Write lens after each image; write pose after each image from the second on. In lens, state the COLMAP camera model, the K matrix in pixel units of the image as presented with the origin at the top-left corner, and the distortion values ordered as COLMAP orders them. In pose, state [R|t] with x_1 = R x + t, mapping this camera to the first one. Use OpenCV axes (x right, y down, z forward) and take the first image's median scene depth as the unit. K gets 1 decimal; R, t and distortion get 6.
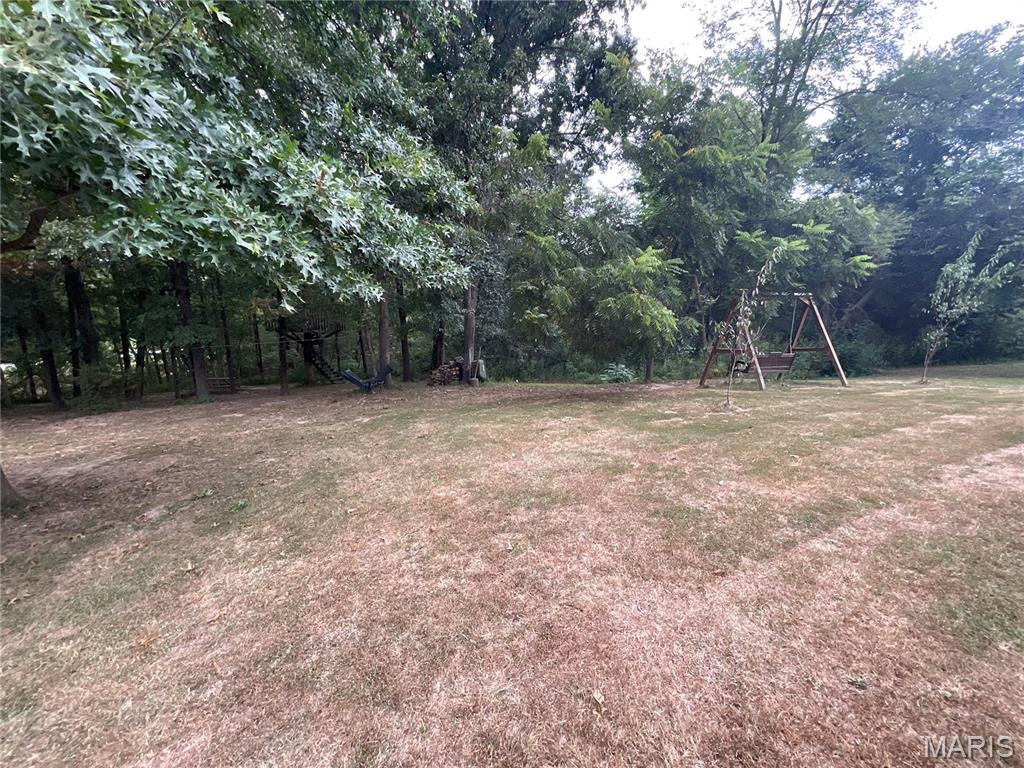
lens RADIAL K [[412.4, 0, 514.8], [0, 412.4, 382.0], [0, 0, 1]] dist [-0.001991, -0.000130]
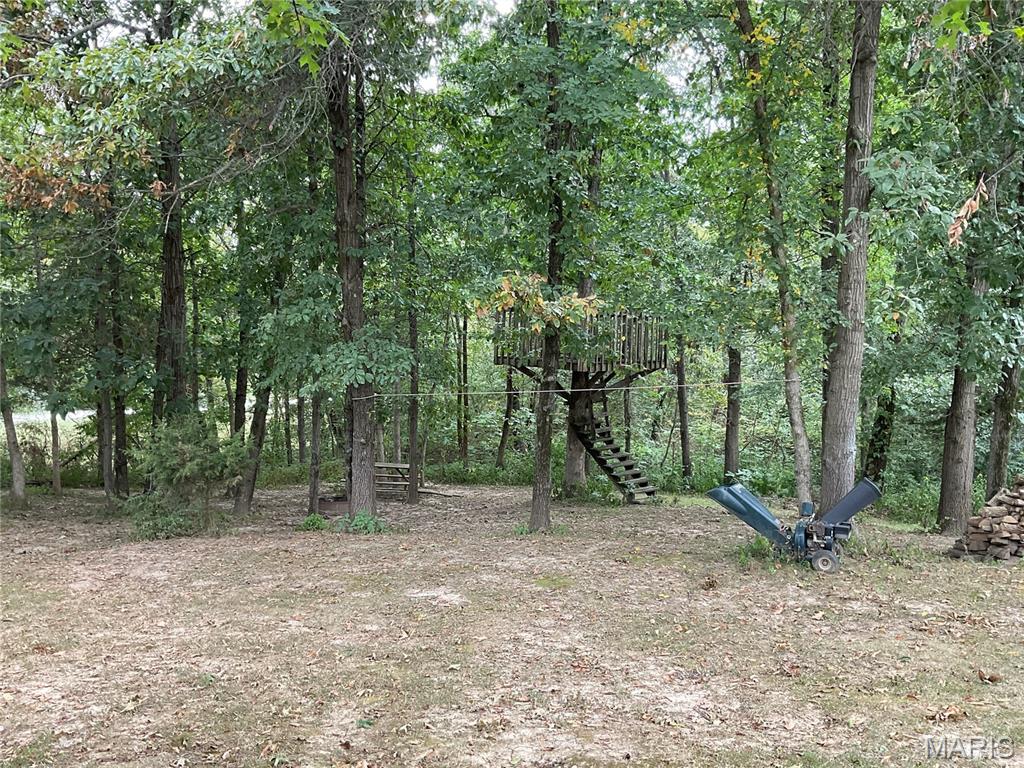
lens RADIAL K [[898.9, 0, 505.6], [0, 898.9, 383.7], [0, 0, 1]] dist [0.086743, -0.165580]
pose [[0.884387, 0.035419, -0.465409, -0.169079], [-0.090405, 0.991233, -0.096355, -0.016225], [0.457916, 0.127291, 0.879835, 0.199955]]
